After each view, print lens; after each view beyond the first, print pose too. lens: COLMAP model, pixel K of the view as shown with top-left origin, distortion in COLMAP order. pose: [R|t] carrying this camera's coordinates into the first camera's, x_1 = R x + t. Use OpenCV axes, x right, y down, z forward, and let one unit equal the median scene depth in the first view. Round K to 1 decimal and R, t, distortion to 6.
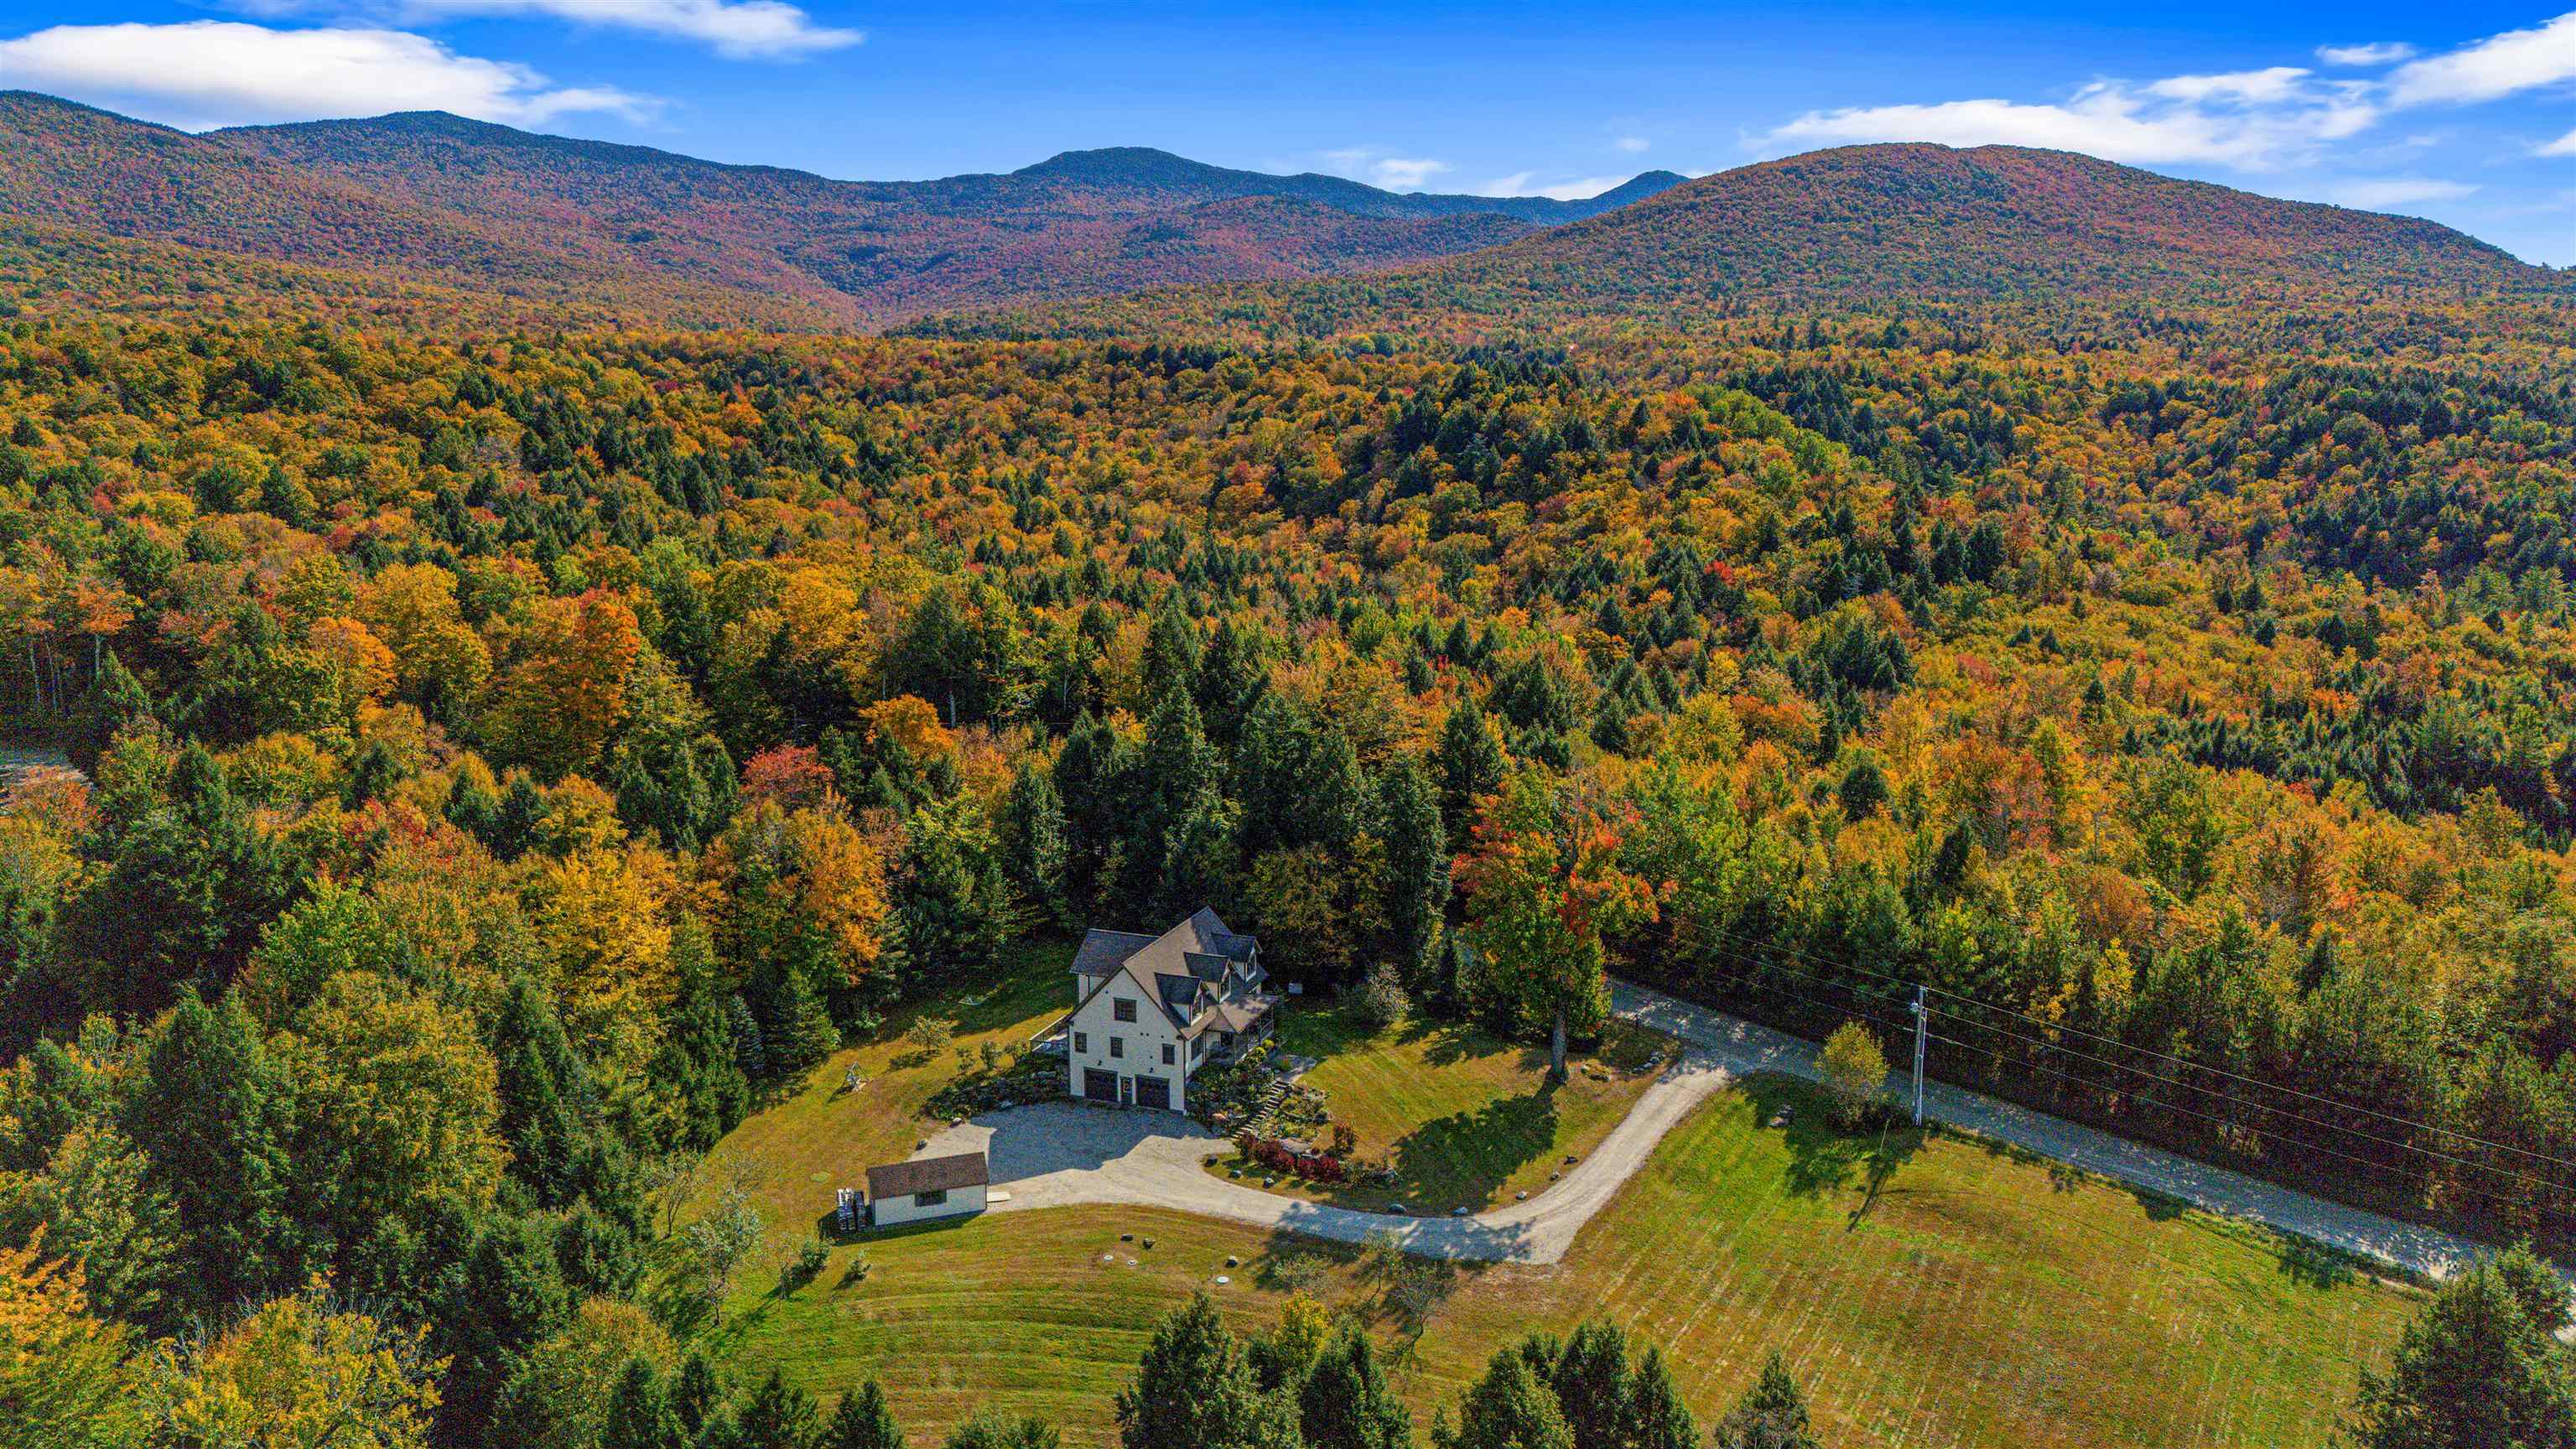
lens RADIAL K [[1880.9, 0, 1289.0], [0, 1880.9, 734.1], [0, 0, 1]] dist [0.078039, -0.076059]
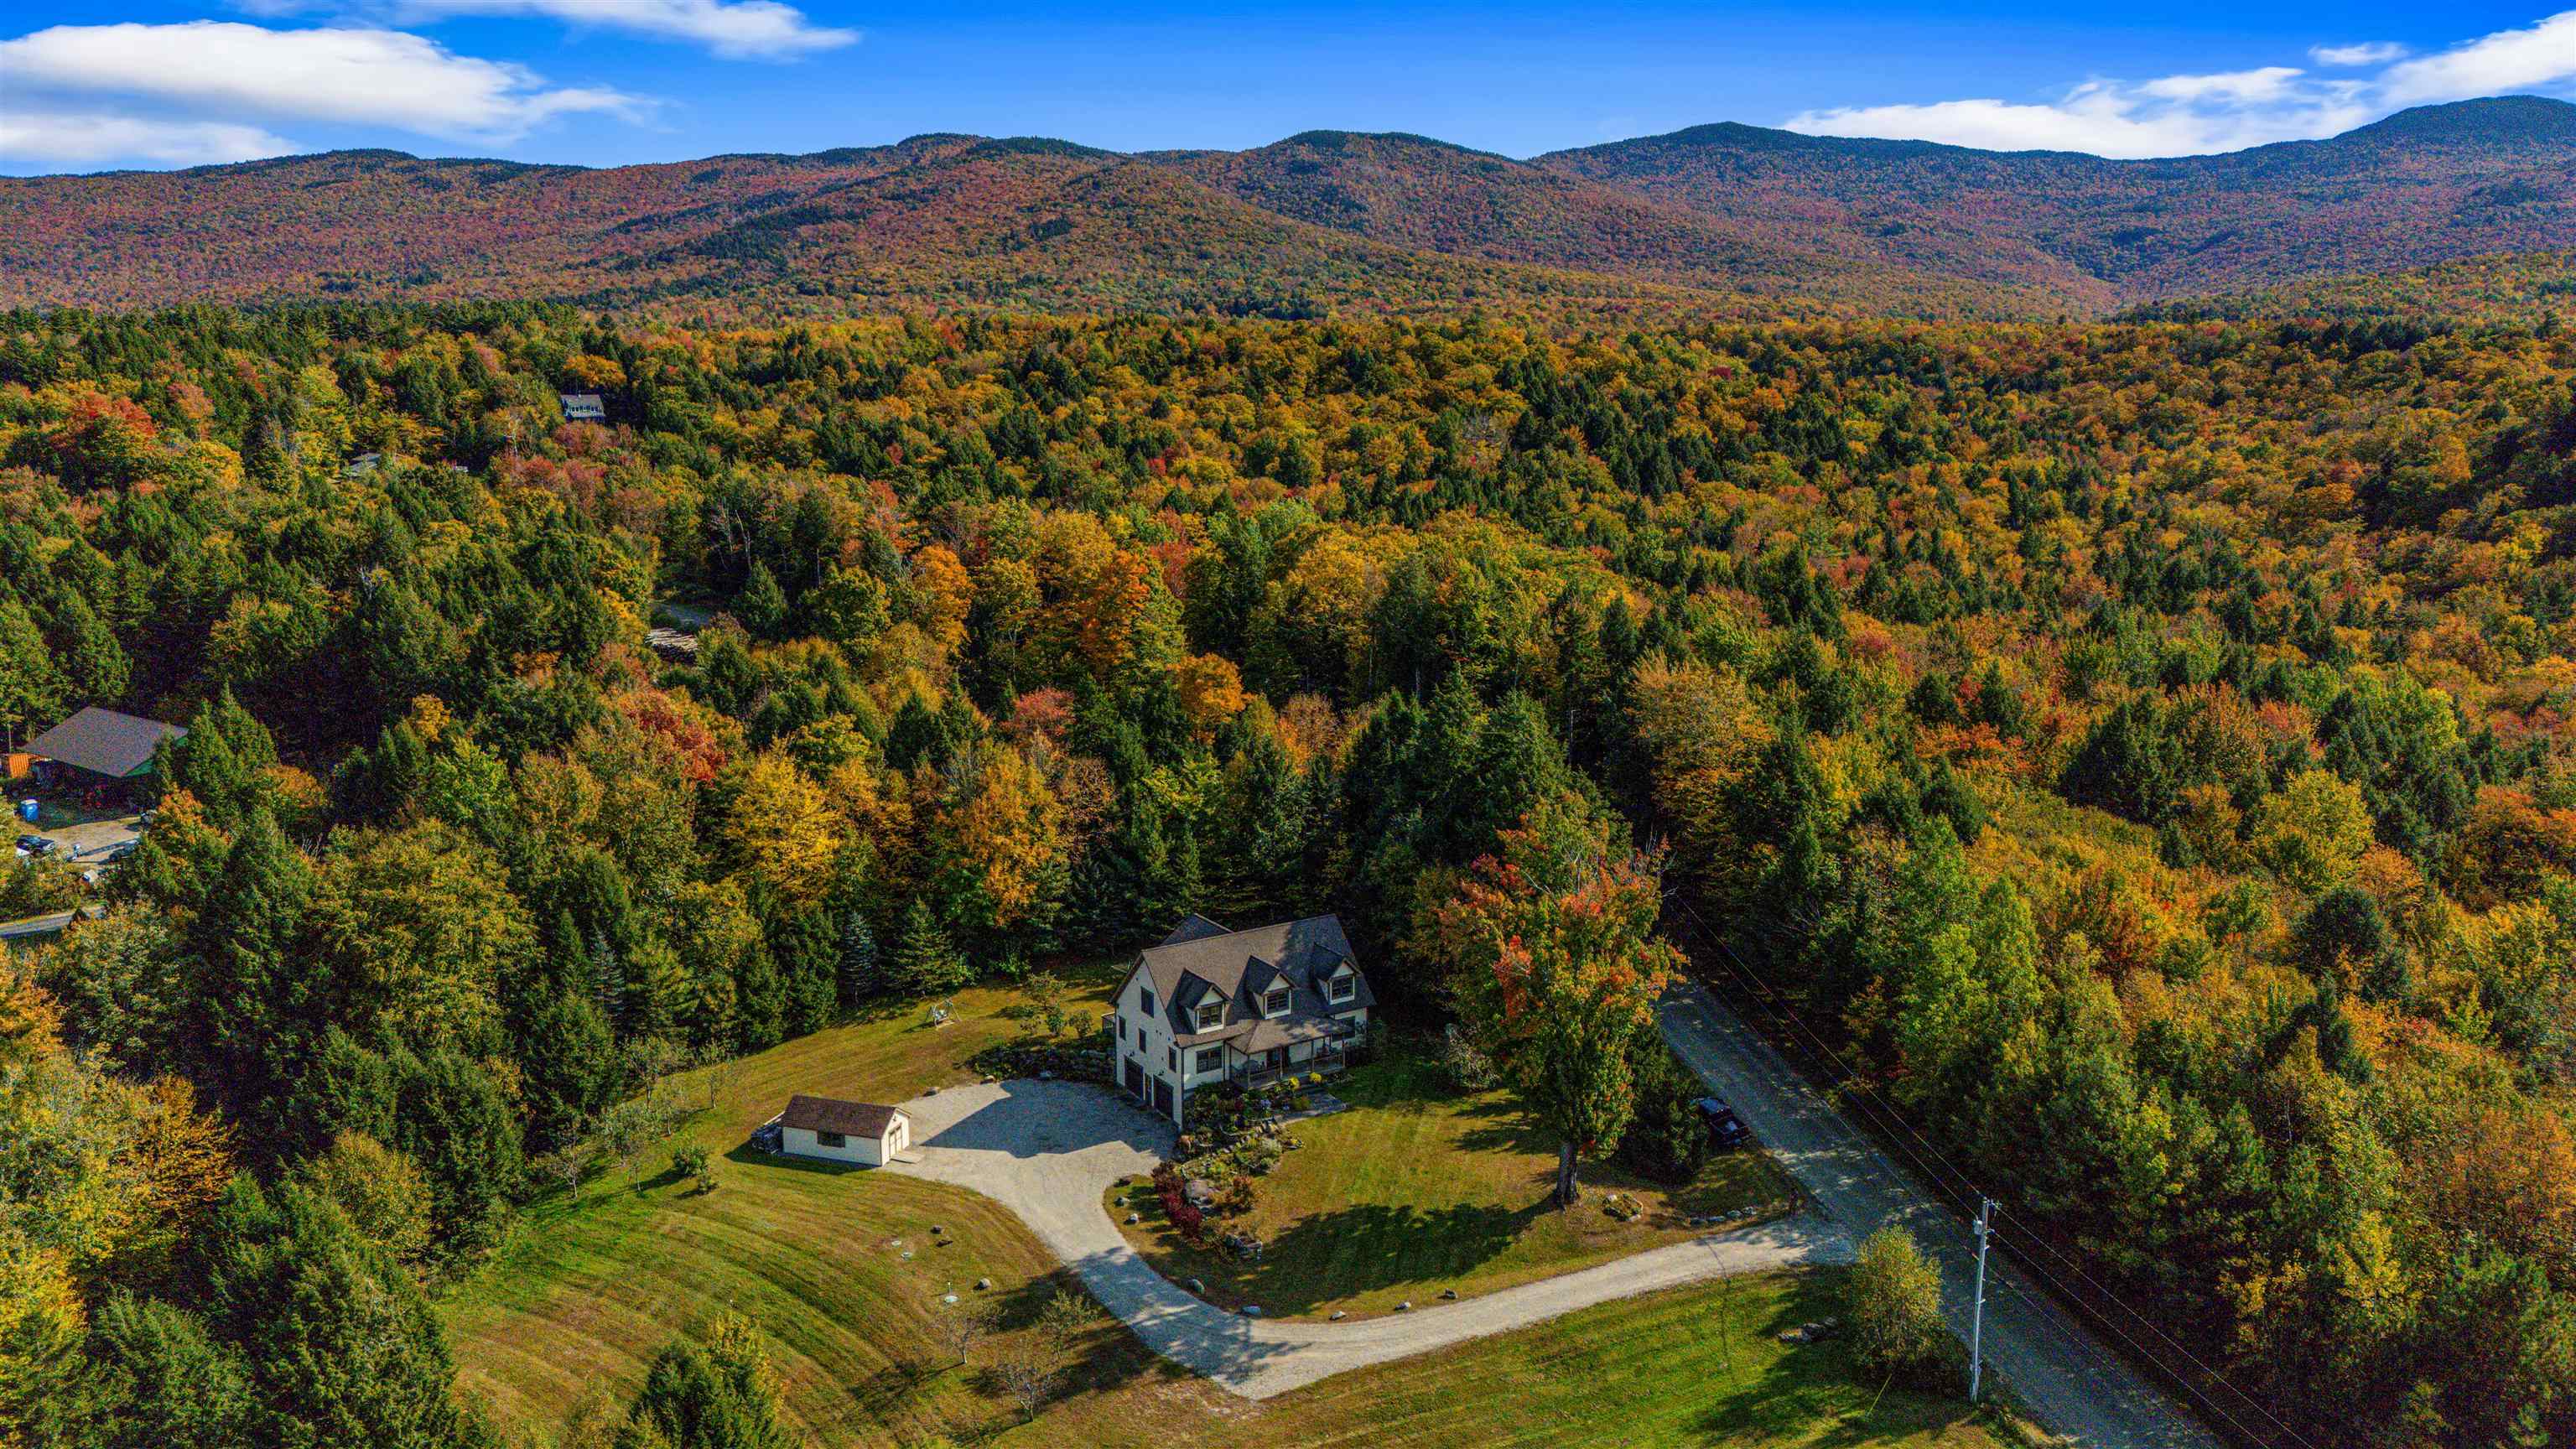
lens RADIAL K [[1880.9, 0, 1281.0], [0, 1880.9, 739.7], [0, 0, 1]] dist [0.078039, -0.076059]
pose [[0.805428, 0.118887, -0.580647, 0.120554], [-0.115858, 0.992357, 0.042475, -0.006661], [0.581259, 0.033062, 0.813047, 0.072238]]
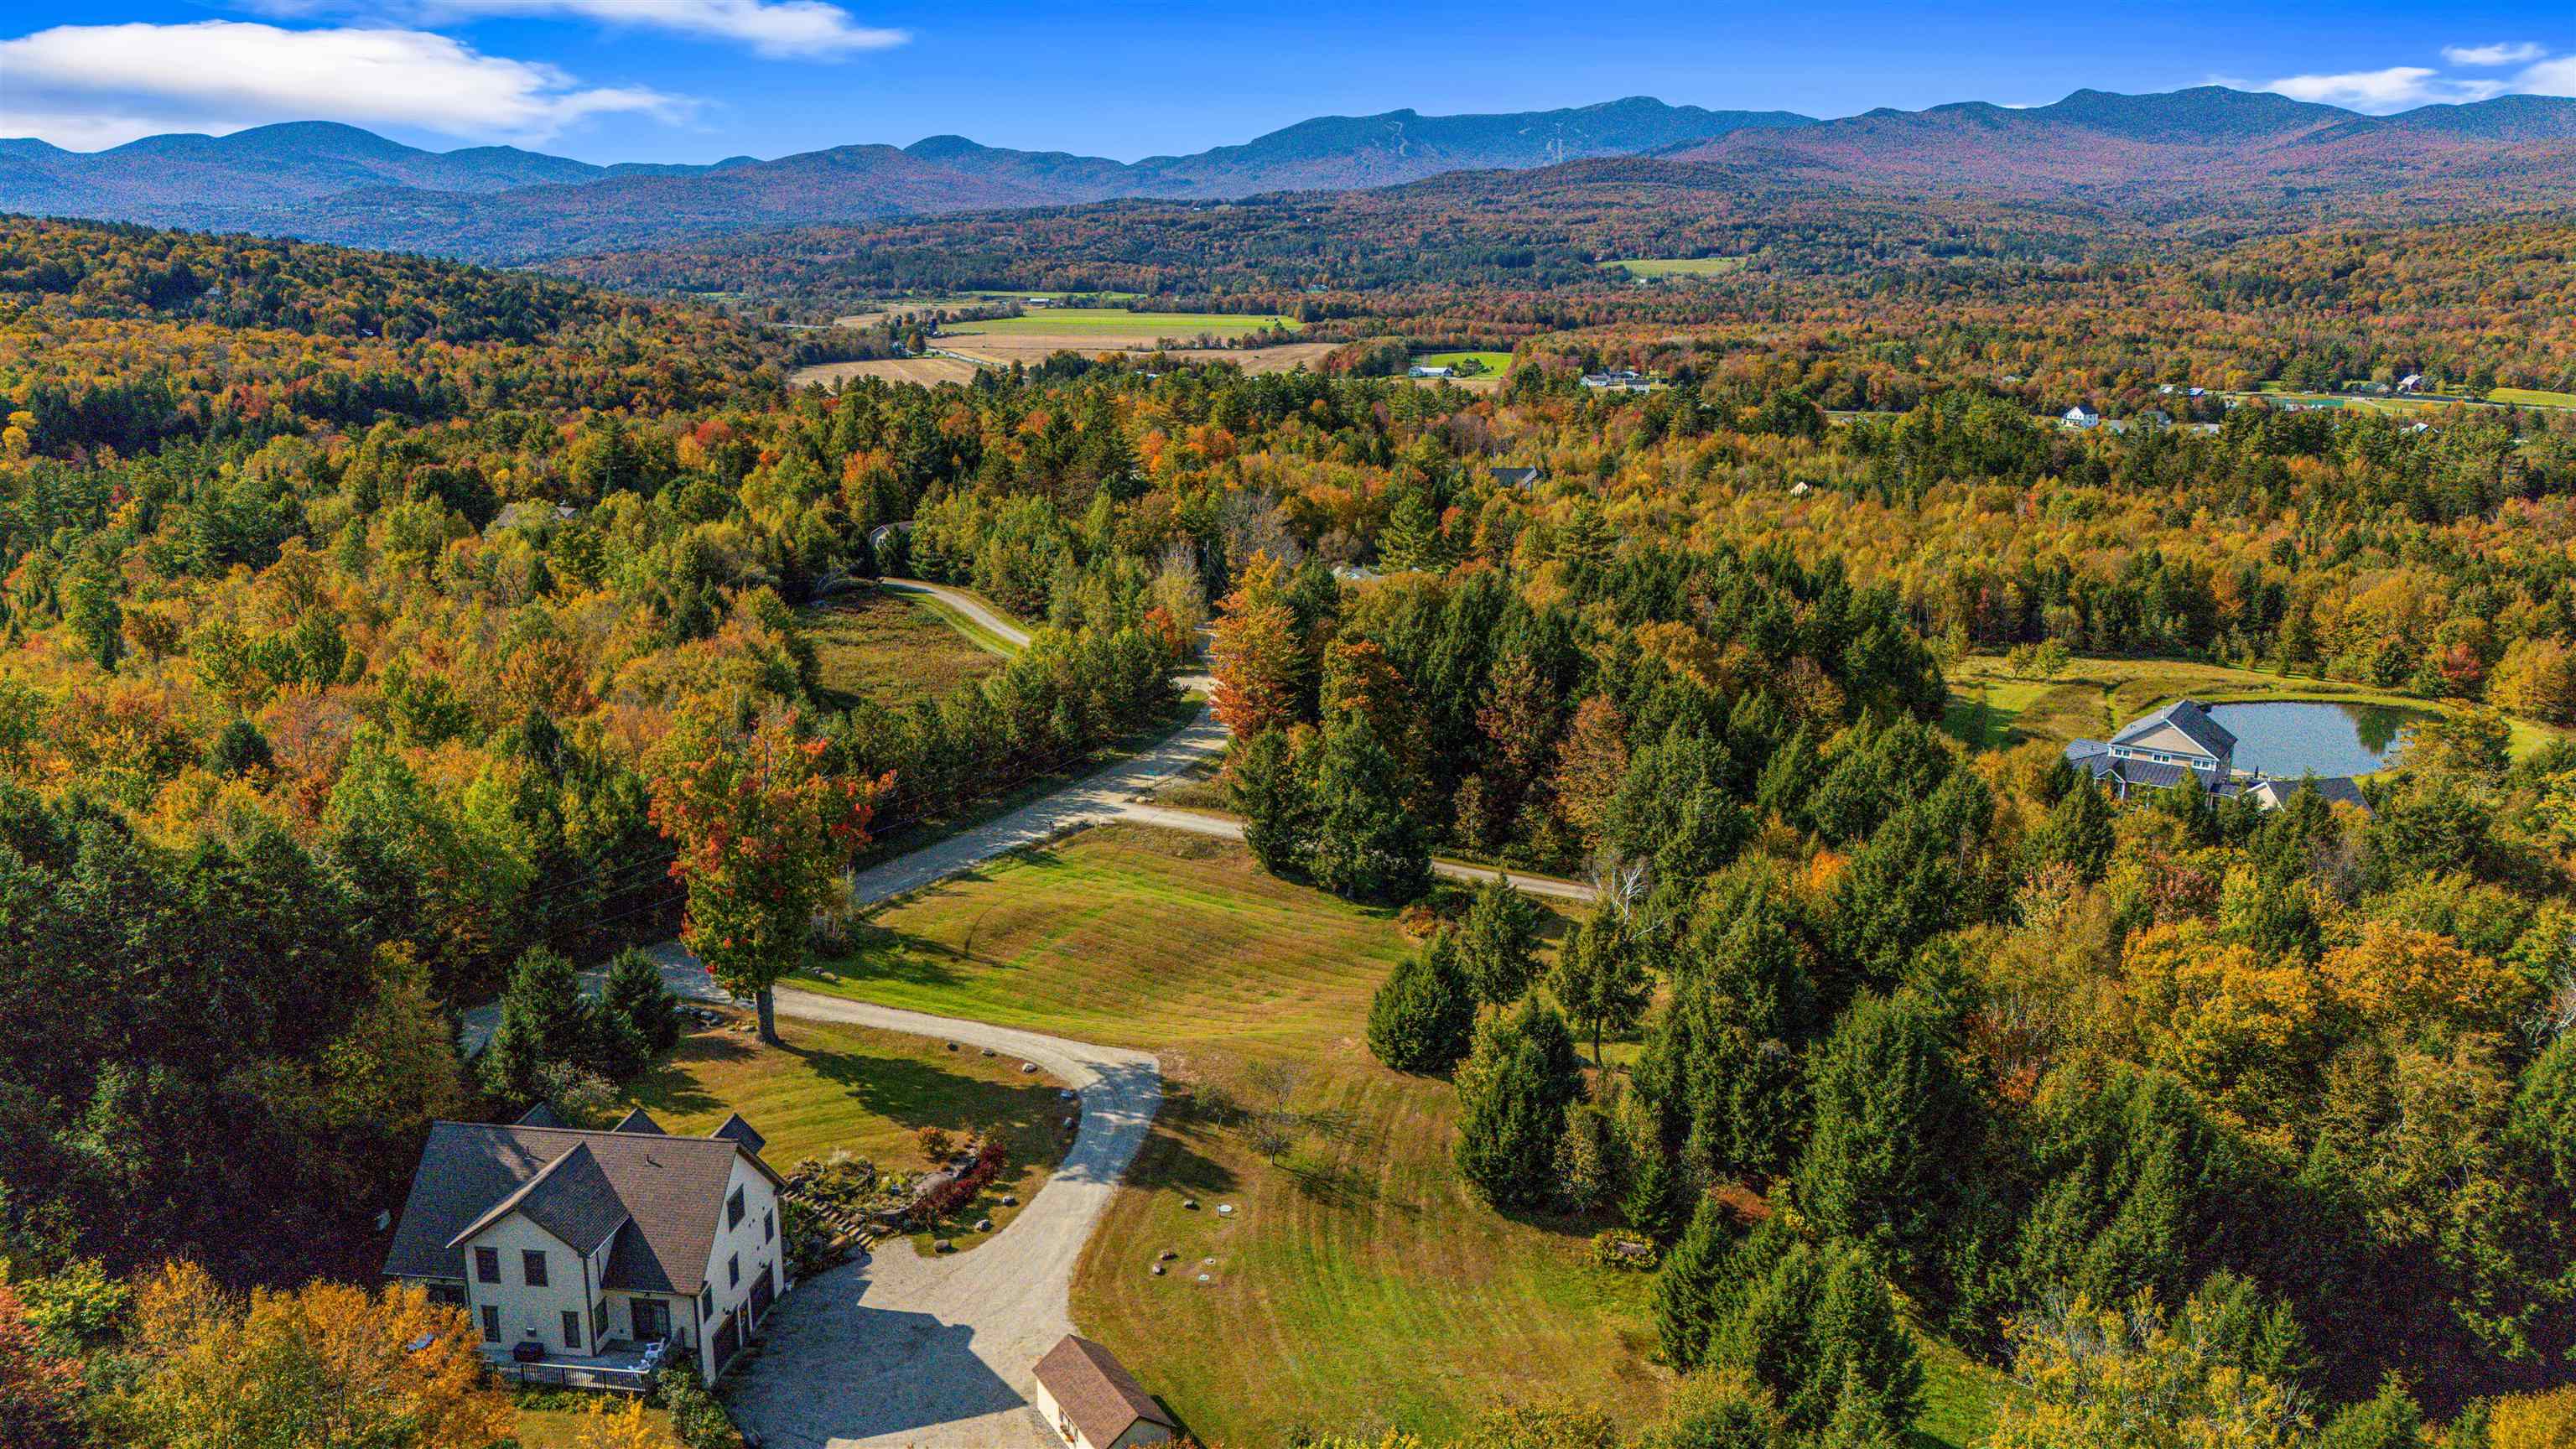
lens RADIAL K [[1880.9, 0, 1291.4], [0, 1880.9, 717.1], [0, 0, 1]] dist [0.078039, -0.076059]
pose [[-0.224557, -0.242275, 0.943863, -0.182719], [0.189270, 0.939310, 0.286136, -0.043927], [-0.955903, 0.242899, -0.165073, 0.220027]]
